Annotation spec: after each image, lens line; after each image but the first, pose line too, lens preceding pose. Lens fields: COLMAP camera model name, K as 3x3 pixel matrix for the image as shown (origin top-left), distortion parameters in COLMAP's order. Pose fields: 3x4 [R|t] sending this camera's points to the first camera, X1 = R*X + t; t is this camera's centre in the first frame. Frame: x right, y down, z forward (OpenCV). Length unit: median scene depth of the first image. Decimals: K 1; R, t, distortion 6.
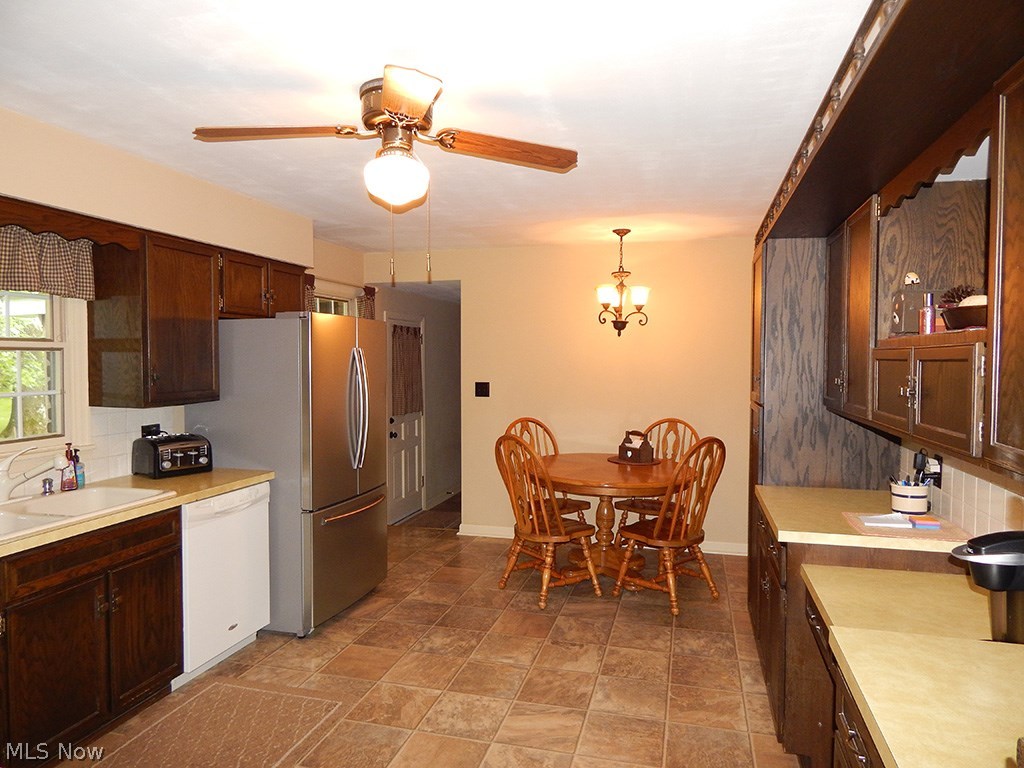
lens RADIAL K [[688.6, 0, 510.4], [0, 688.6, 382.9], [0, 0, 1]] dist [0.001980, 0.002430]
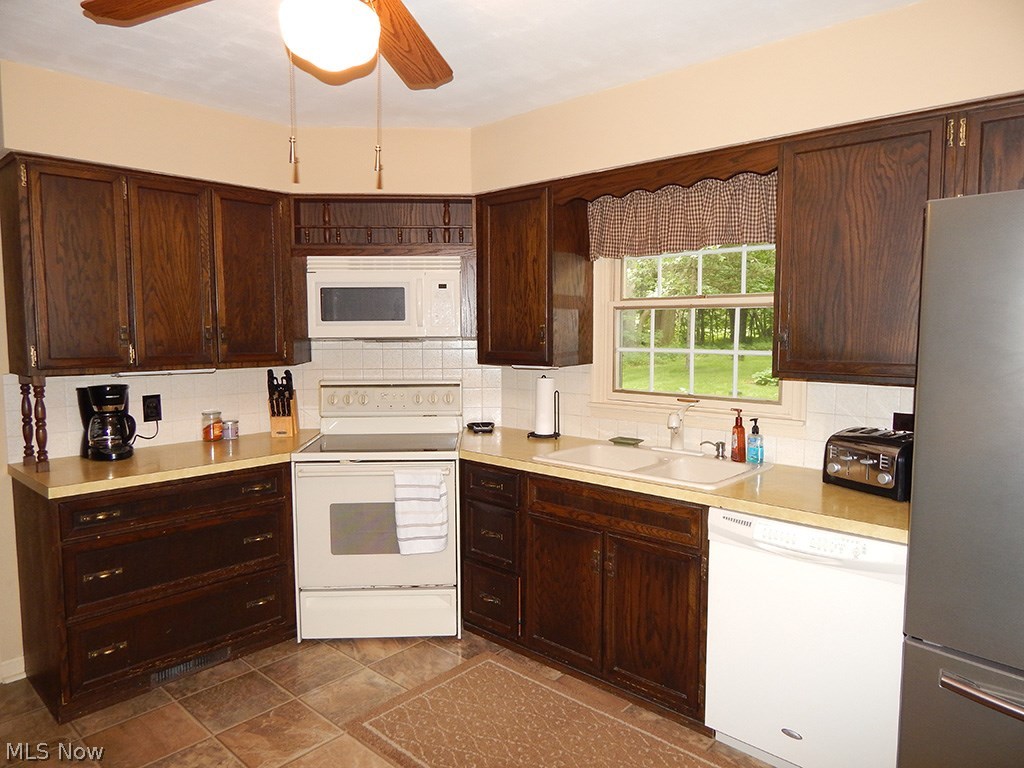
lens RADIAL K [[688.6, 0, 506.8], [0, 688.6, 381.2], [0, 0, 1]] dist [0.001980, 0.002430]
pose [[-0.469970, 0.068547, -0.880017, 0.346911], [-0.032963, 0.994922, 0.095101, -0.028847], [0.882067, 0.073702, -0.465324, 1.398333]]
